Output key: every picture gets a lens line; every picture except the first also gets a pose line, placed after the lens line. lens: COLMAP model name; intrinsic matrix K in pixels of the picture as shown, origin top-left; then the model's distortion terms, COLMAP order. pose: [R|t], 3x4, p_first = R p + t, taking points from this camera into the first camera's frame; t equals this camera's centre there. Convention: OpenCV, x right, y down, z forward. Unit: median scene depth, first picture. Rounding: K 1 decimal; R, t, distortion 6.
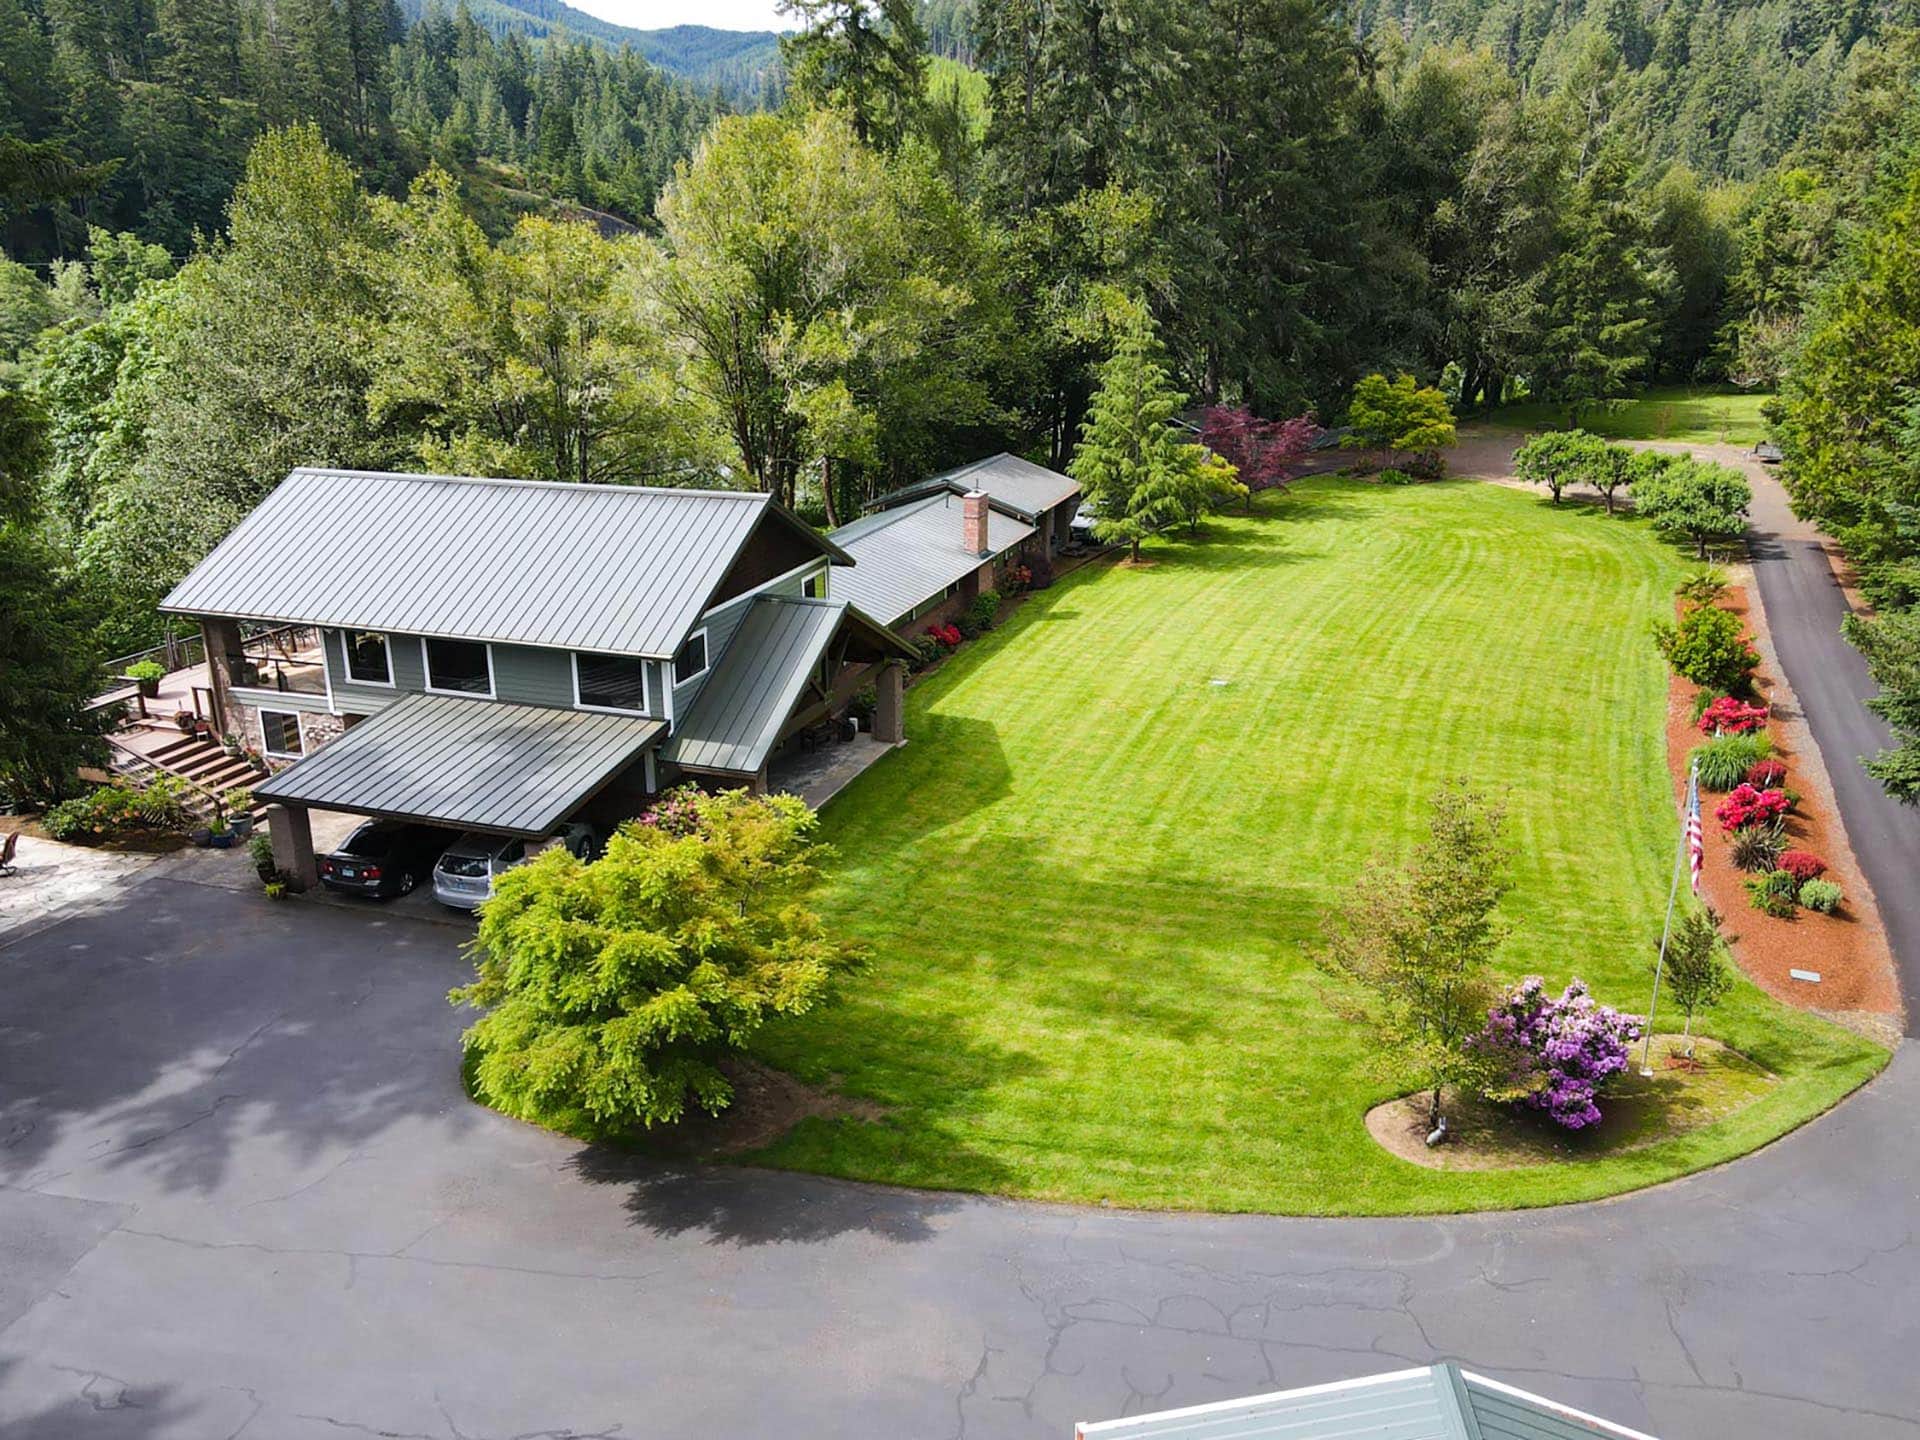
lens RADIAL K [[1496.0, 0, 953.4], [0, 1496.0, 715.9], [0, 0, 1]] dist [-0.032699, 0.091266]
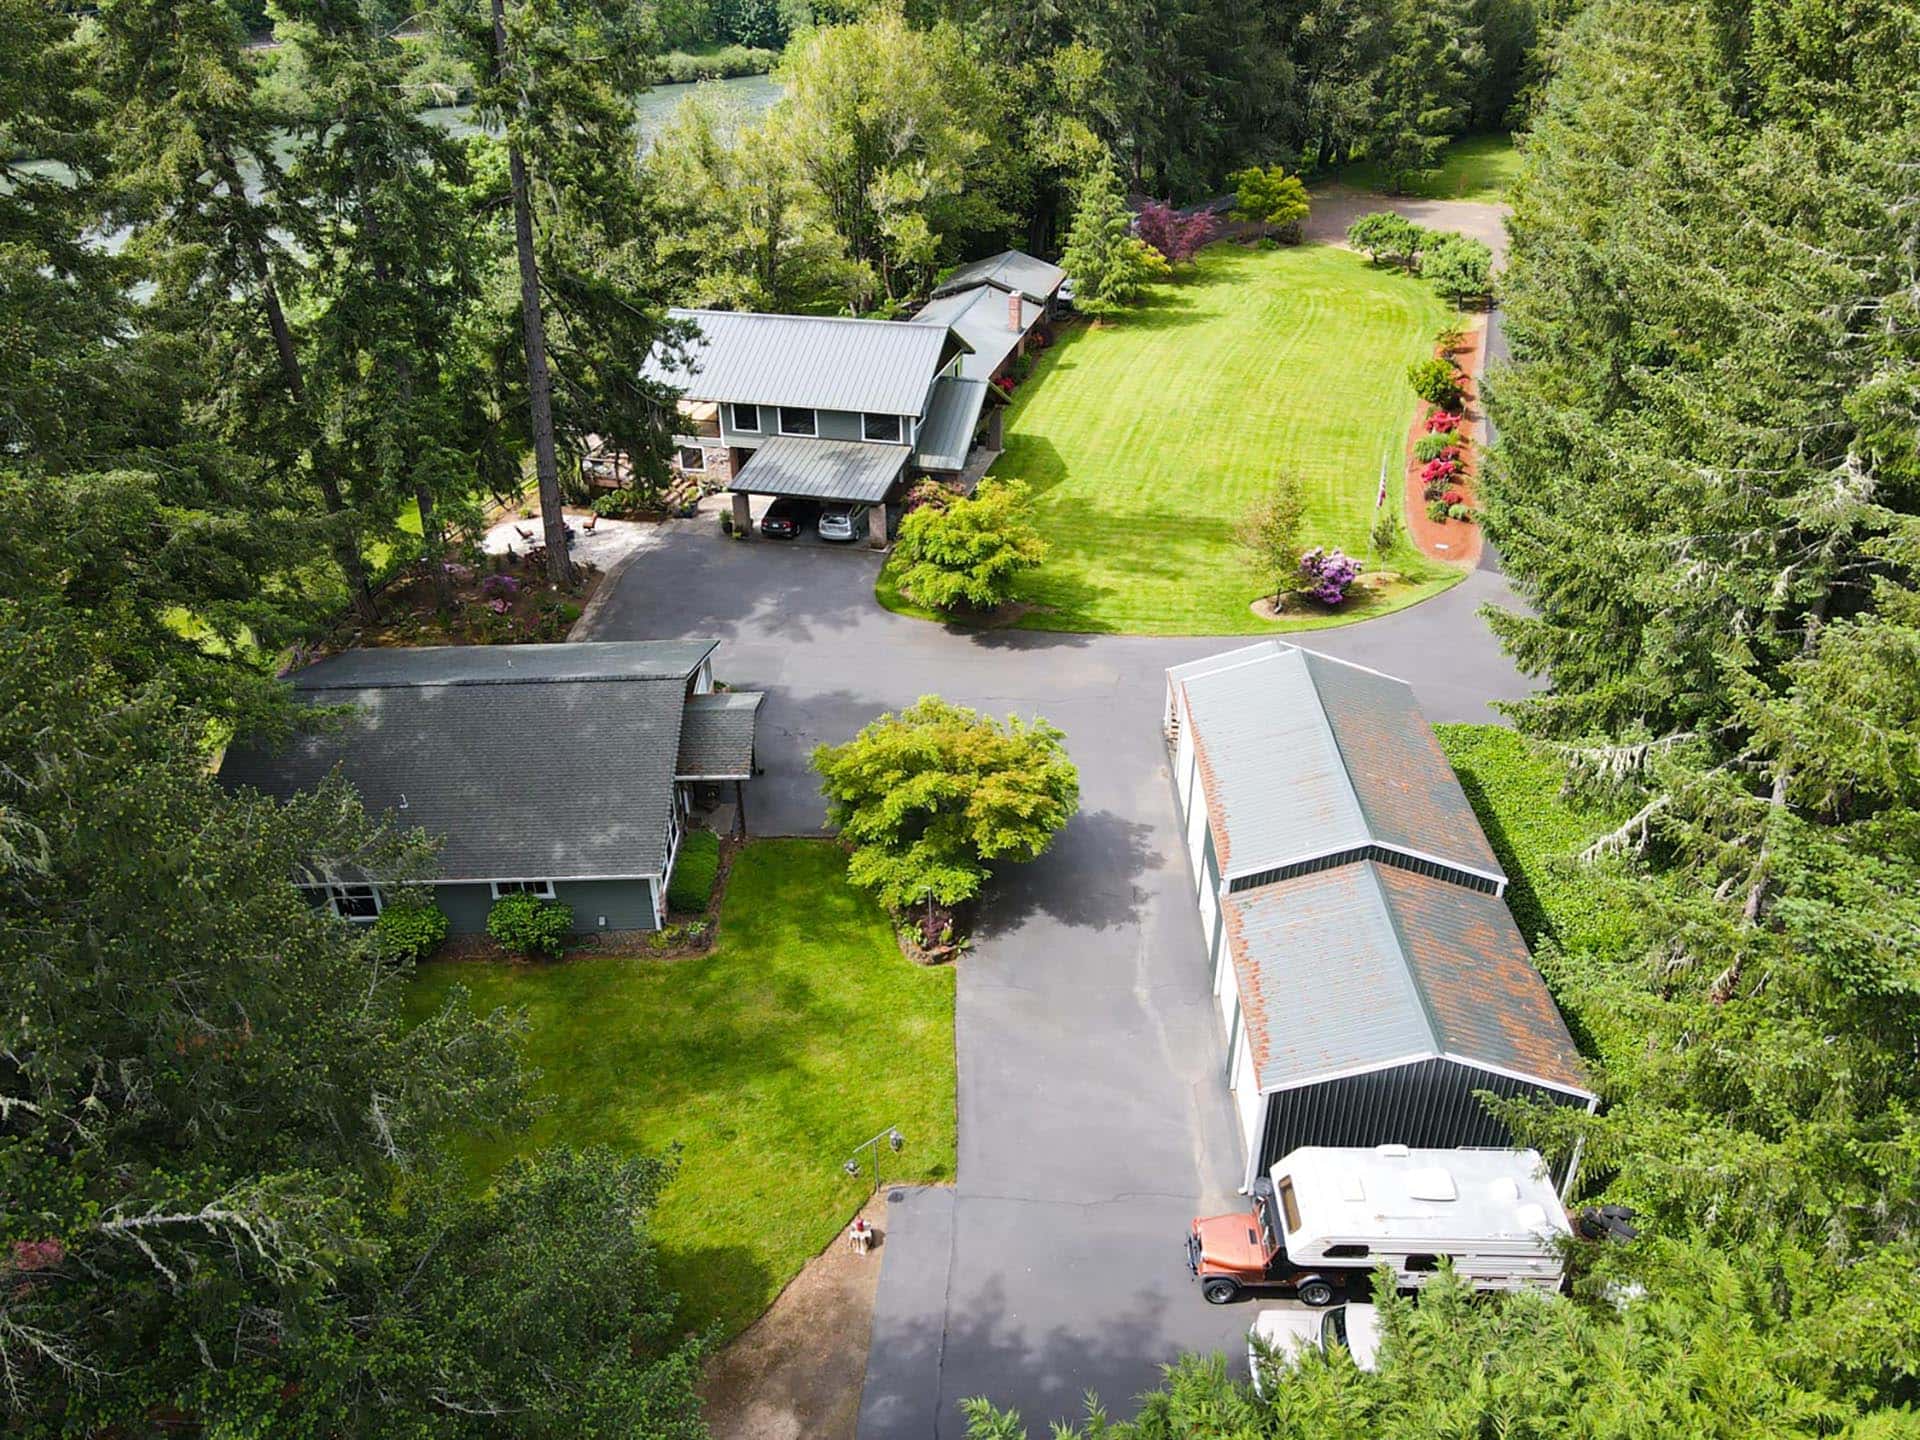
lens RADIAL K [[1496.0, 0, 953.4], [0, 1496.0, 715.9], [0, 0, 1]] dist [-0.032699, 0.091266]
pose [[0.995919, -0.047392, 0.076806, -0.185948], [0.030442, 0.977558, 0.208457, -0.035947], [-0.084962, -0.205269, 0.975011, -0.636128]]
